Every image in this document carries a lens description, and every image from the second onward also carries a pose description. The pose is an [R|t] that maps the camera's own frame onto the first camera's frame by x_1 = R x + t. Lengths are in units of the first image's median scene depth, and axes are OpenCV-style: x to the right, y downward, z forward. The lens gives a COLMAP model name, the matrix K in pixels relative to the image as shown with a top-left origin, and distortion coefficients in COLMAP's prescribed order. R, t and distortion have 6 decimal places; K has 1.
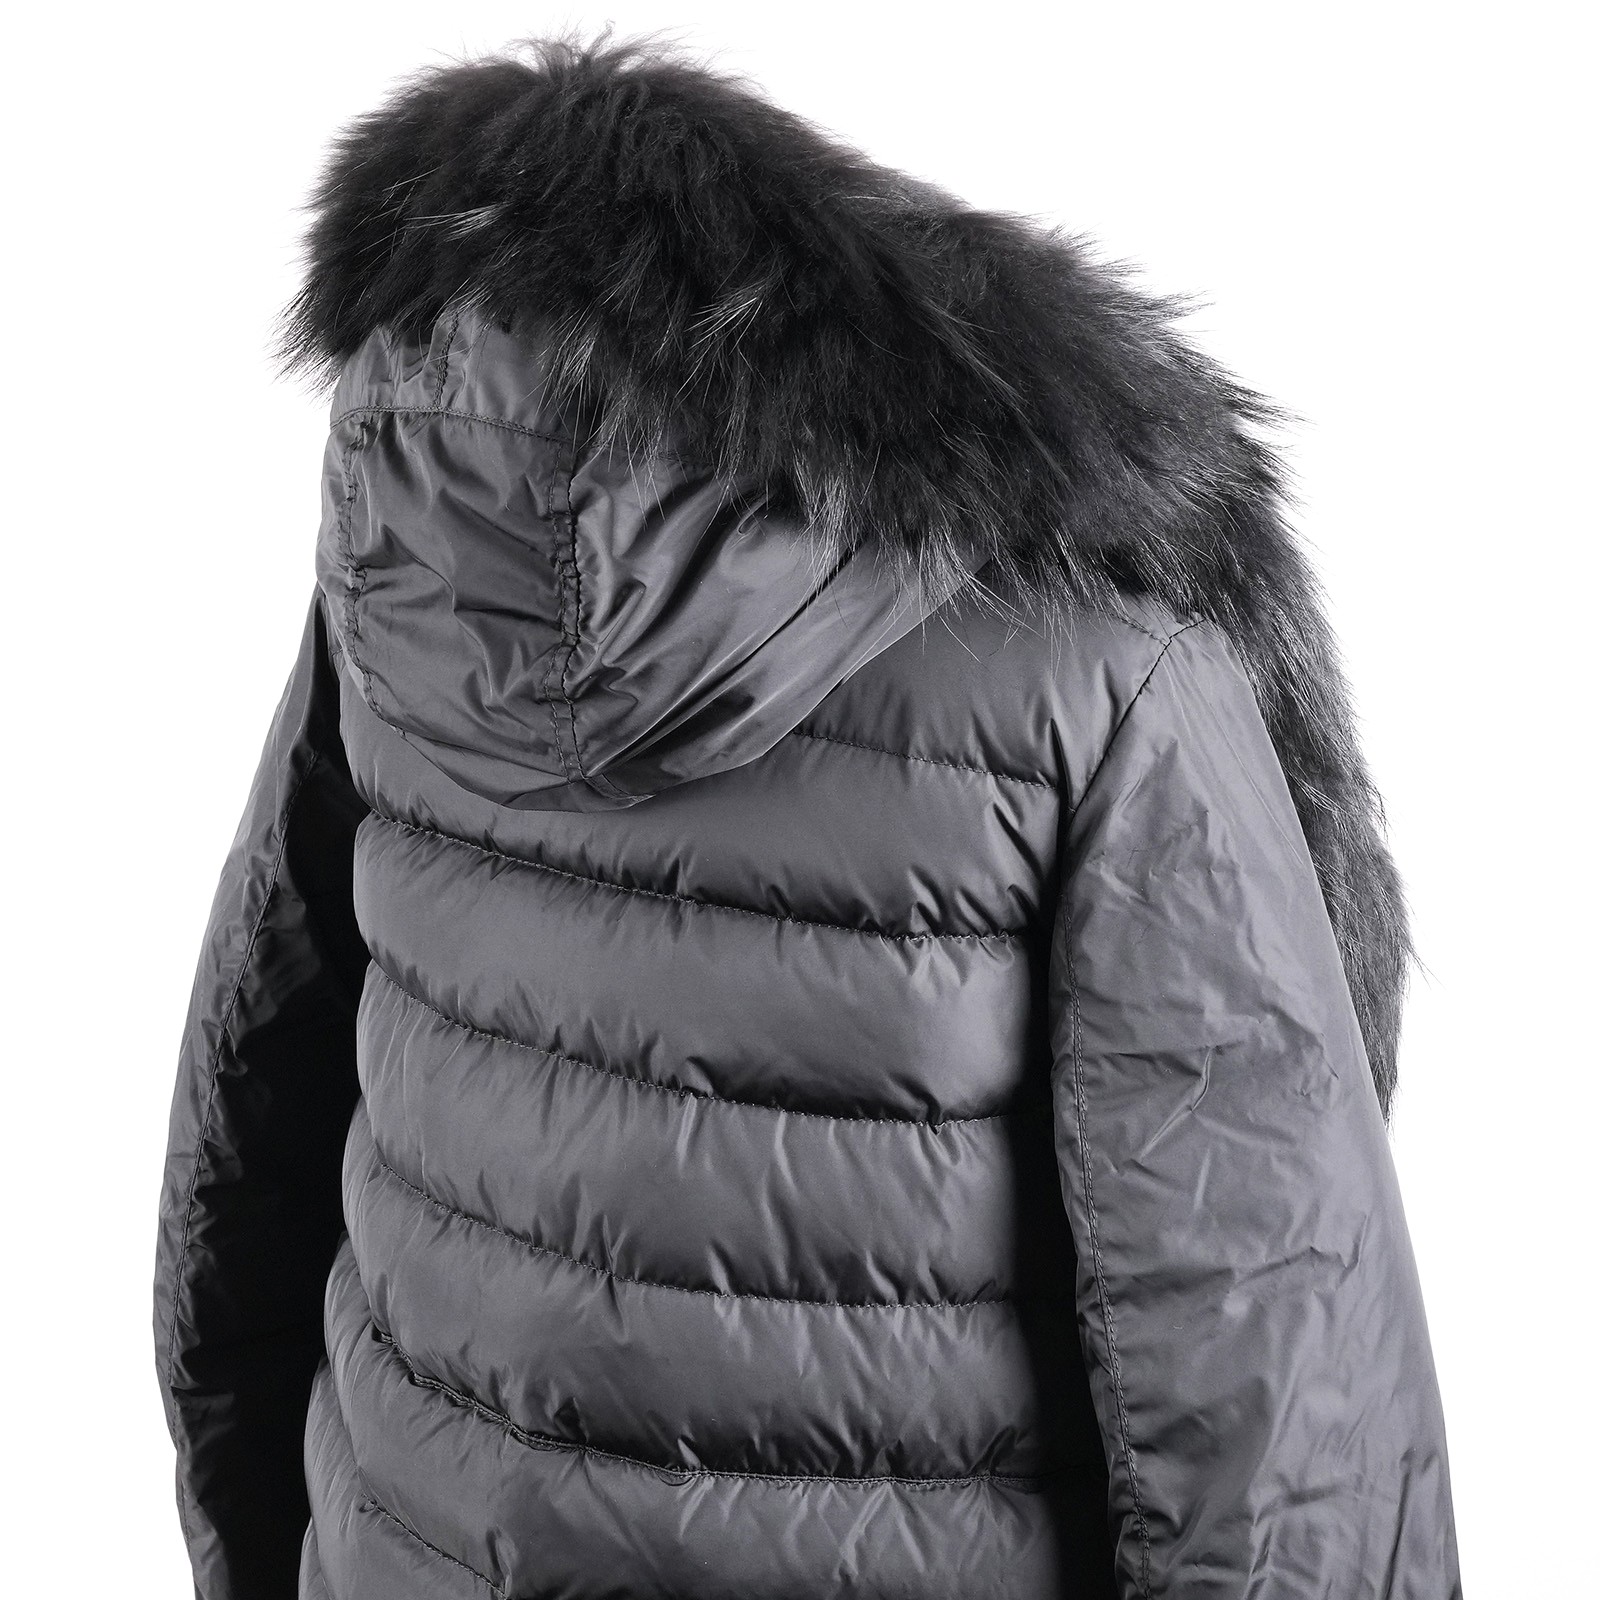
lens RADIAL K [[3196.3, 0, 800.0], [0, 3196.3, 800.0], [0, 0, 1]] dist [-0.012224, -0.041050]
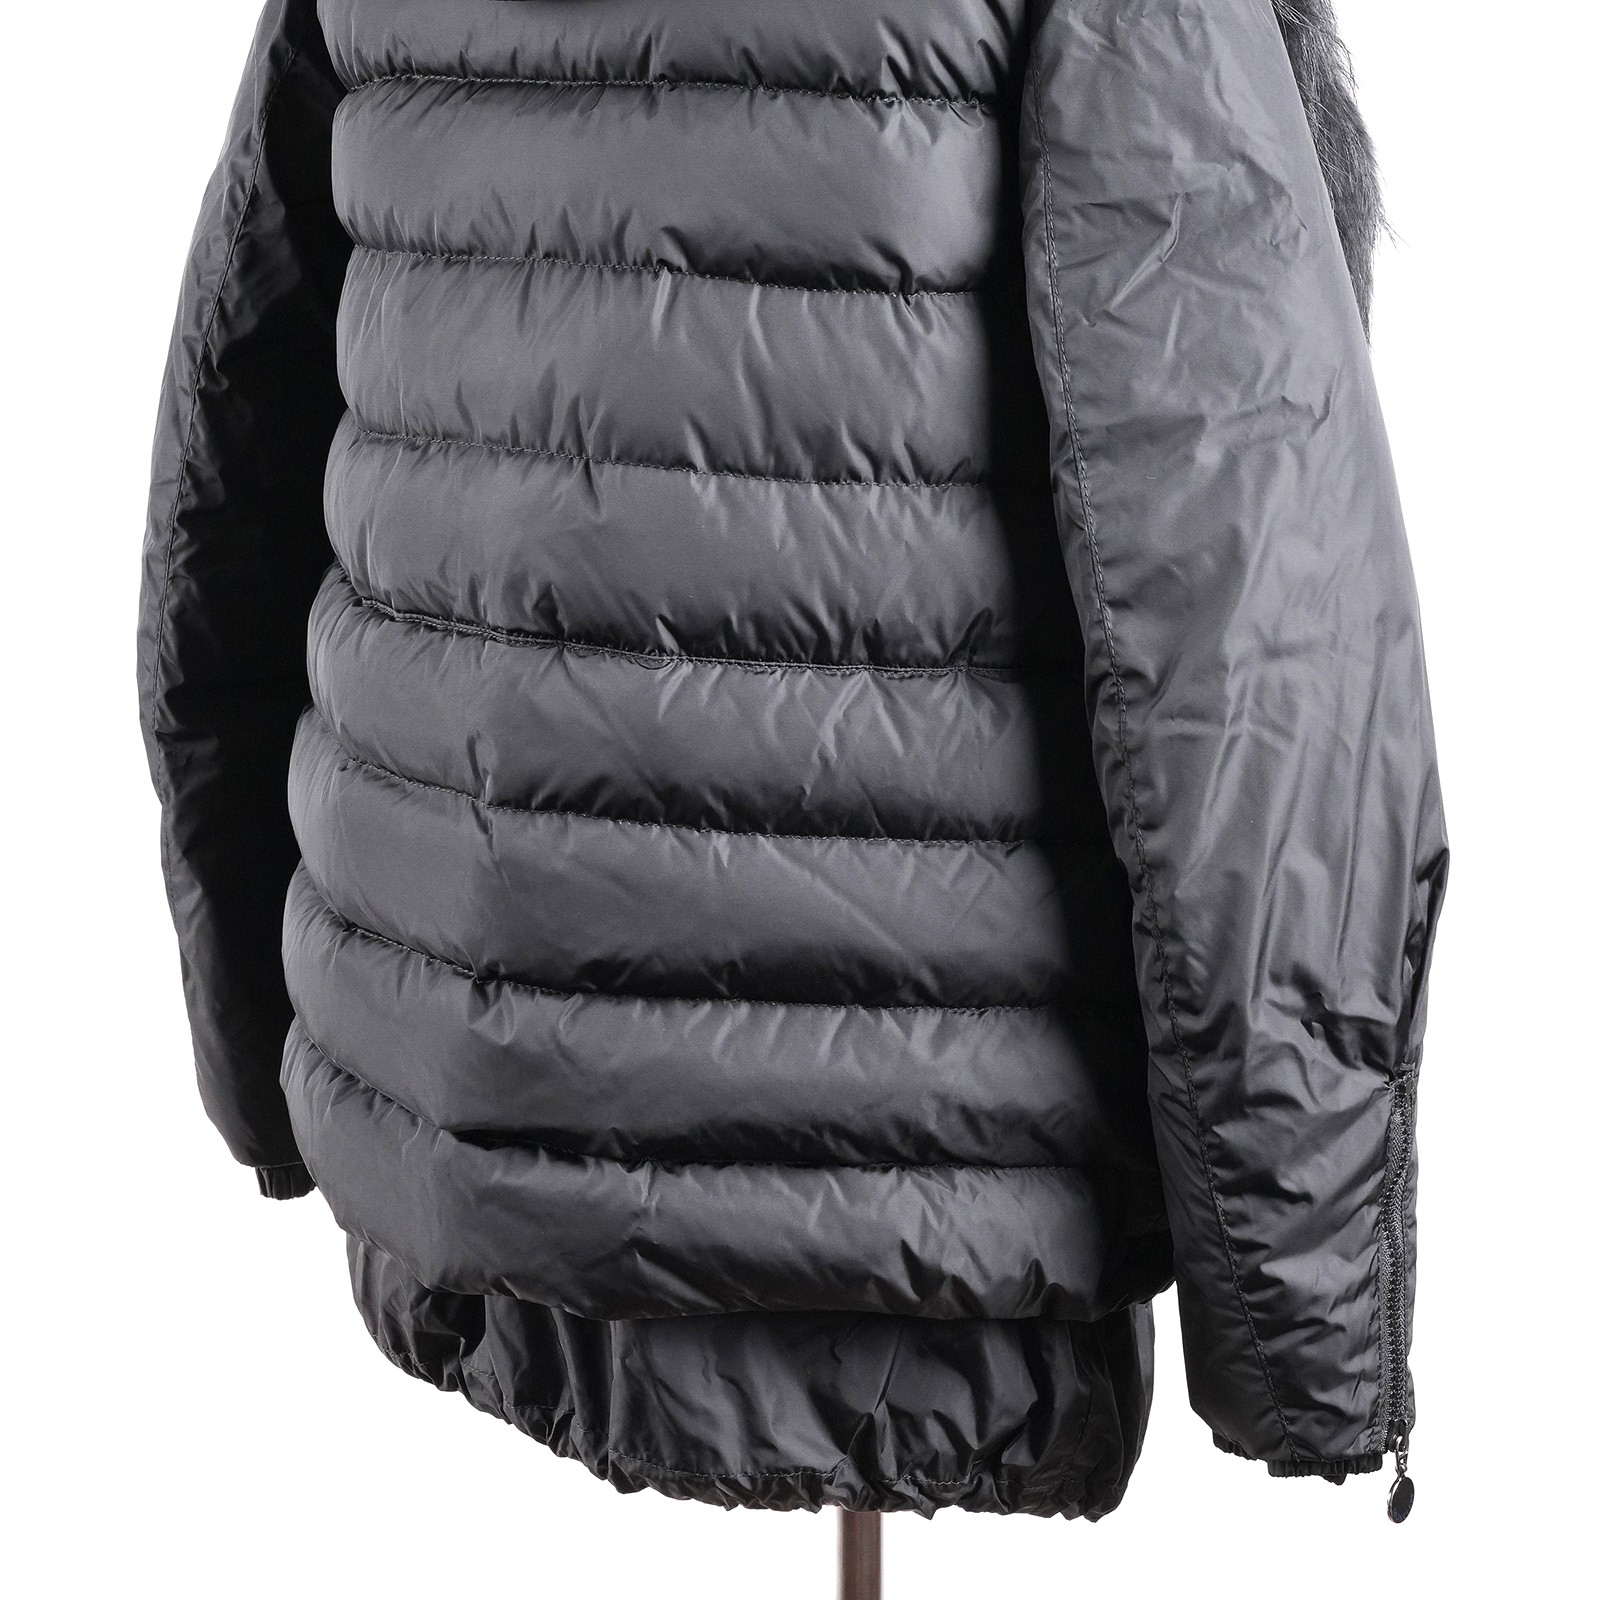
lens RADIAL K [[3196.3, 0, 800.0], [0, 3196.3, 800.0], [0, 0, 1]] dist [-0.012224, -0.041050]
pose [[0.999947, -0.010249, 0.000651, 0.005897], [0.010258, 0.999836, -0.014933, 0.273430], [-0.000498, 0.014938, 0.999888, -0.004257]]
